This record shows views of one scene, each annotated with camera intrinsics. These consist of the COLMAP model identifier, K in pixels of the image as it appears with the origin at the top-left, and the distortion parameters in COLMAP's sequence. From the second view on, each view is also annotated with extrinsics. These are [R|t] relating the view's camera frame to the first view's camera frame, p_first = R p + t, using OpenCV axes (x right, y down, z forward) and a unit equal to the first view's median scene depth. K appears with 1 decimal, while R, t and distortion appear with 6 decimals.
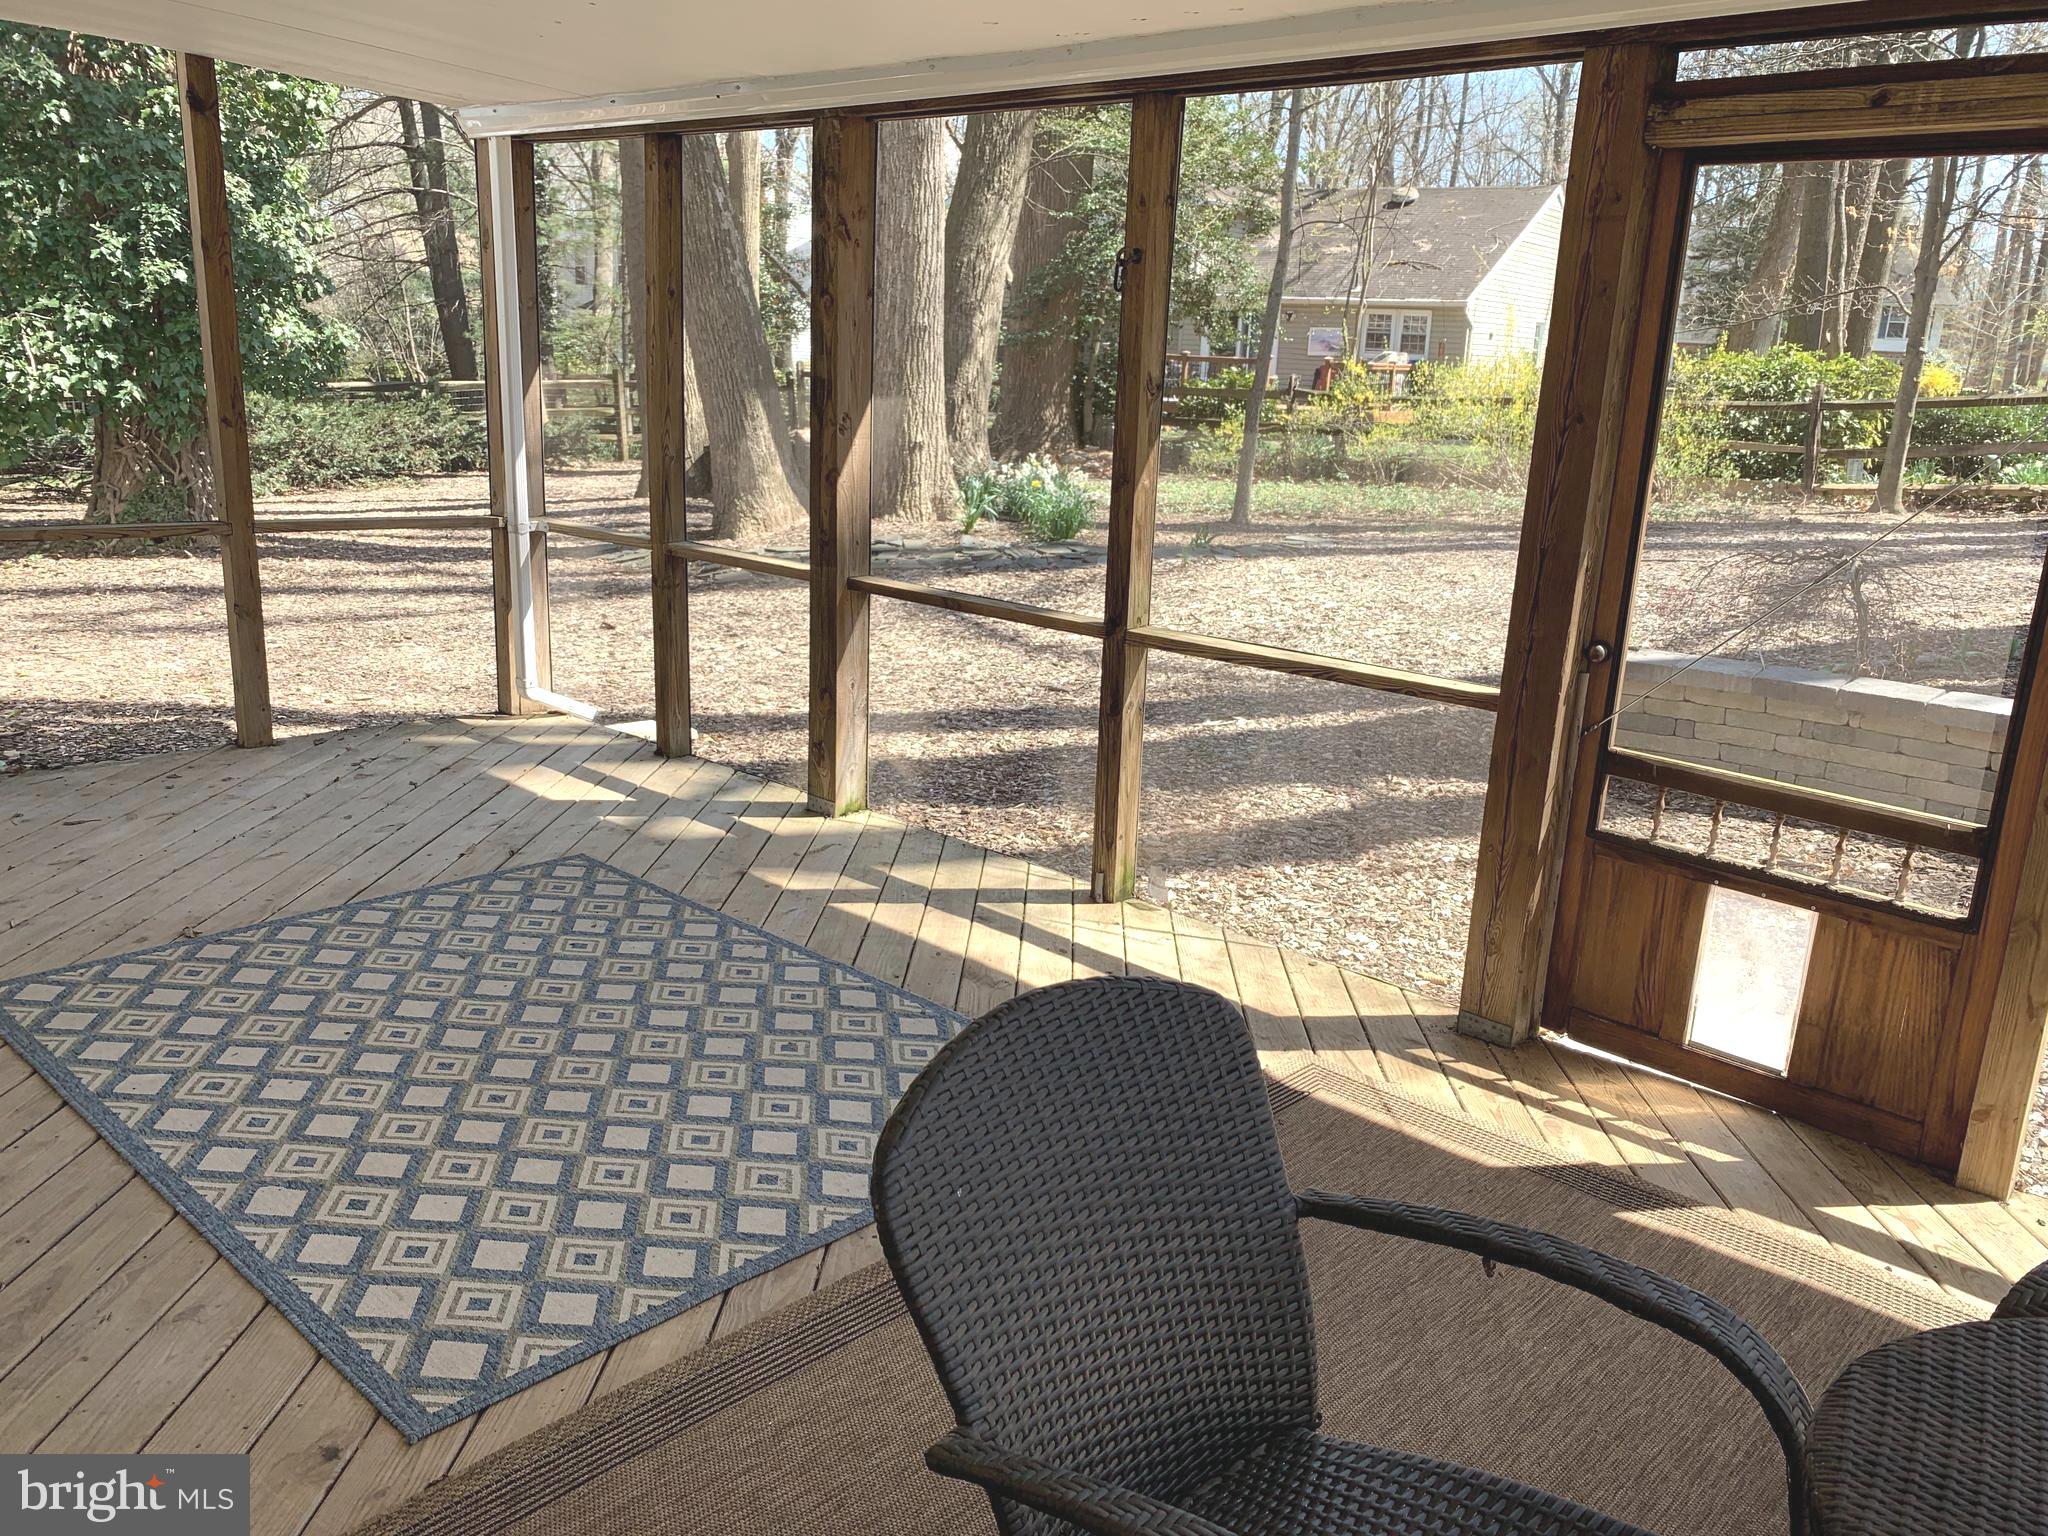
lens RADIAL K [[1561.2, 0, 1035.4], [0, 1561.2, 771.7], [0, 0, 1]] dist [0.010752, -0.003115]
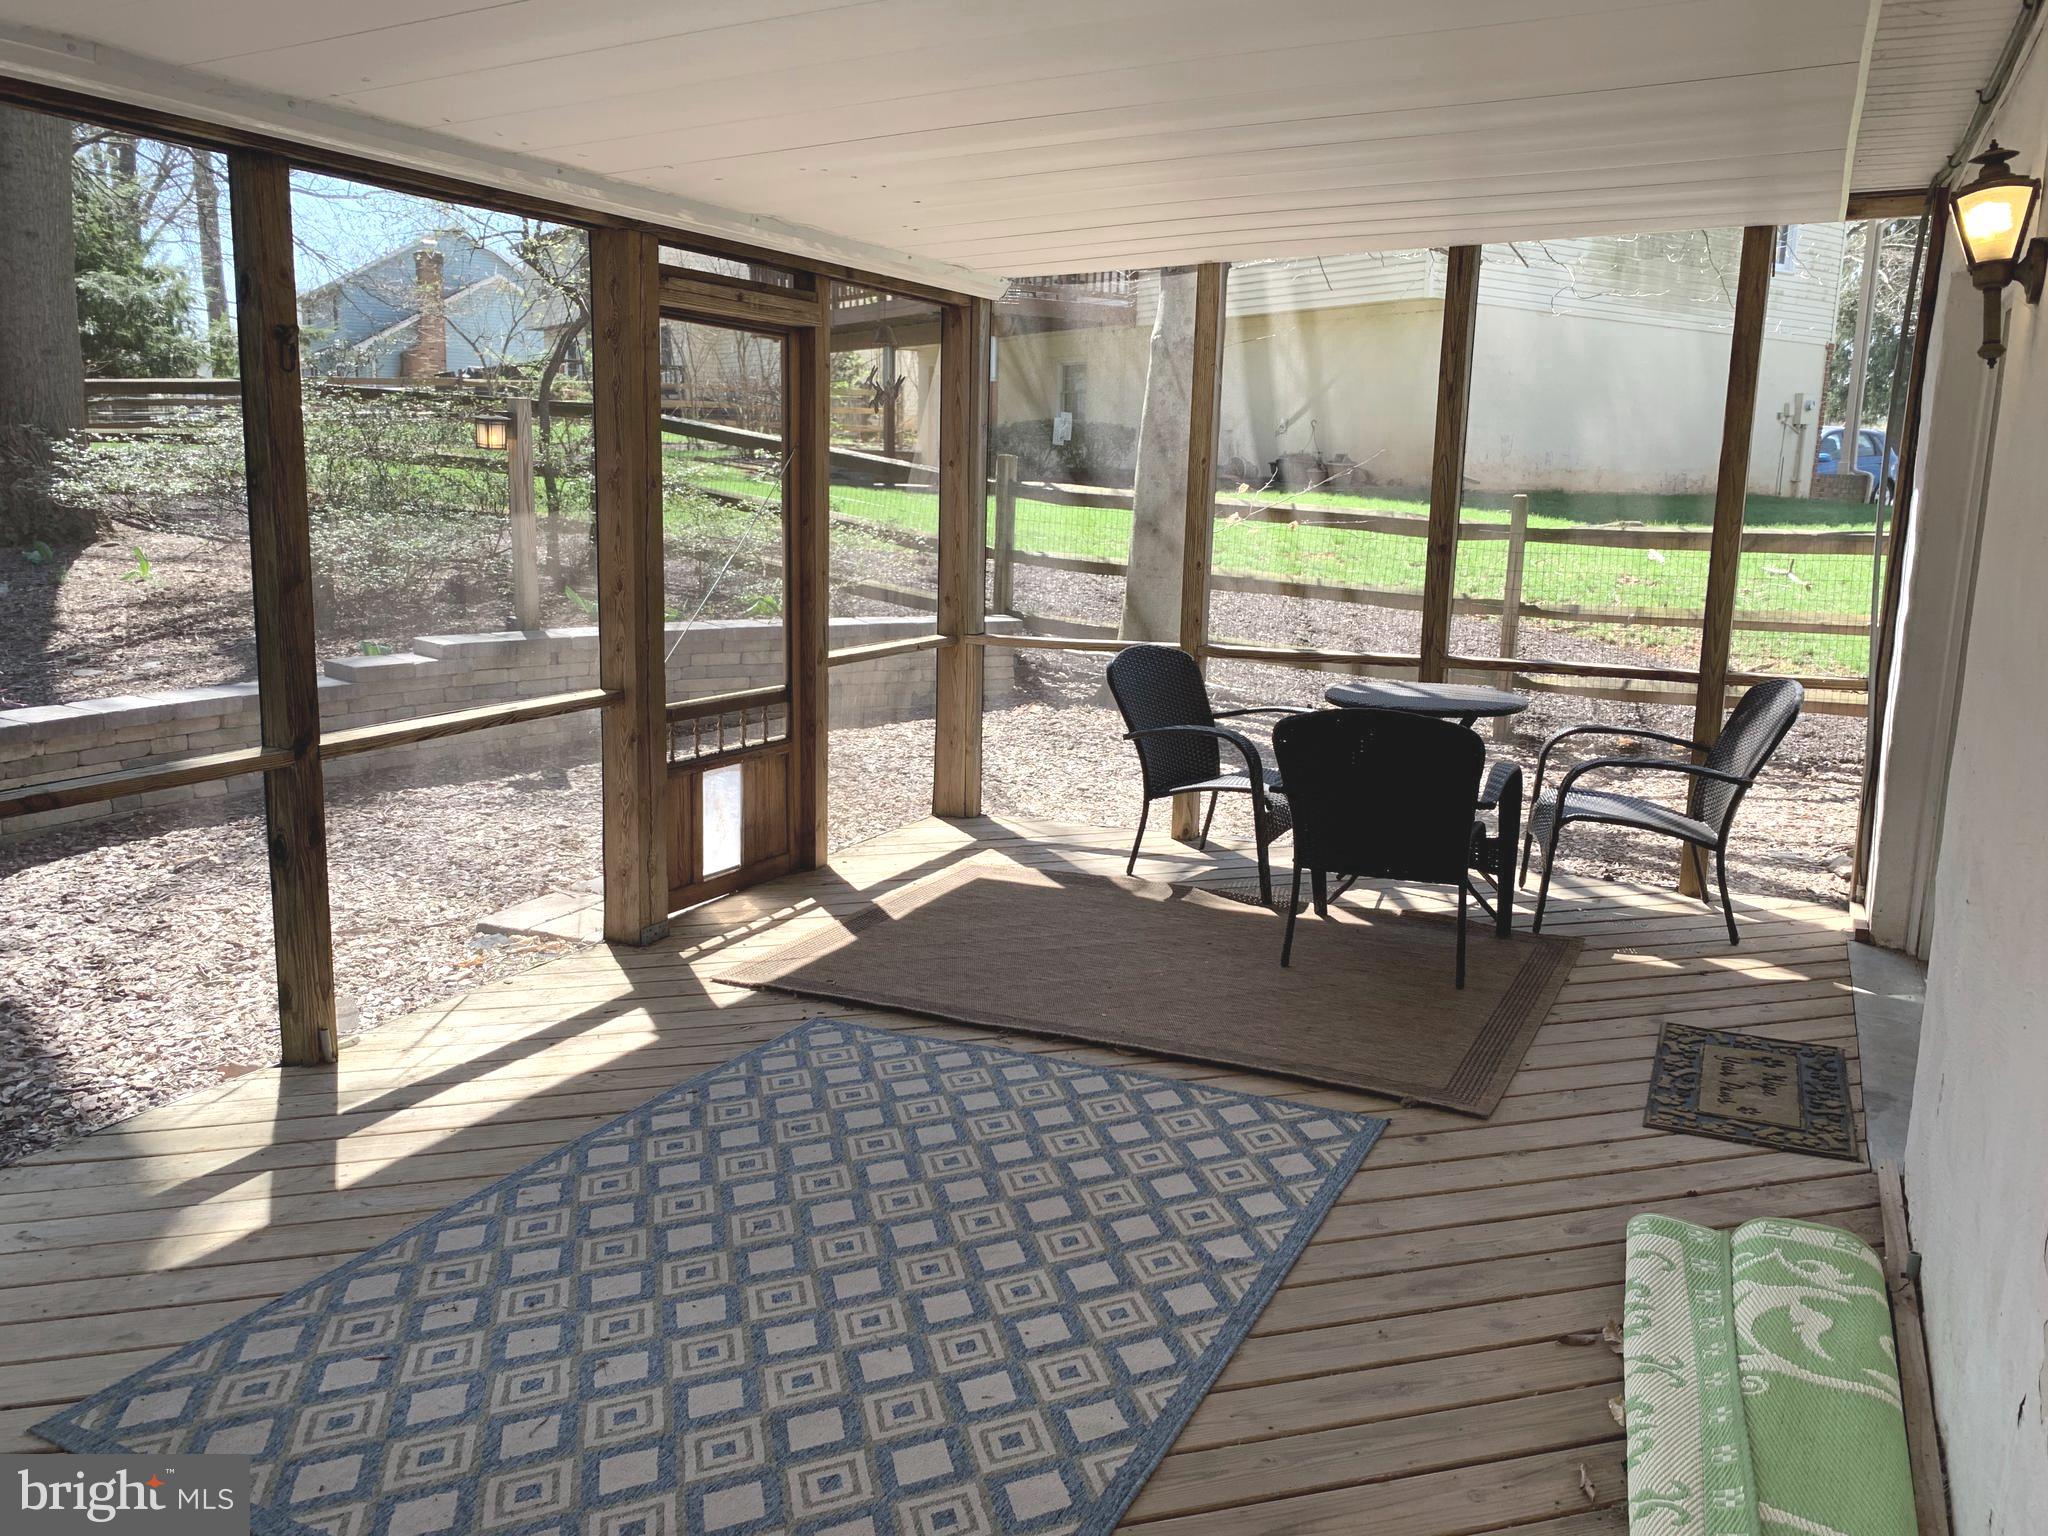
lens RADIAL K [[1573.8, 0, 1024.0], [0, 1573.8, 768.0], [0, 0, 1]] dist [0.011096, -0.004233]
pose [[-0.273314, -0.222543, 0.935828, -1.118866], [0.230309, 0.929435, 0.288285, -0.308067], [-0.933947, 0.294322, -0.202774, 1.006758]]
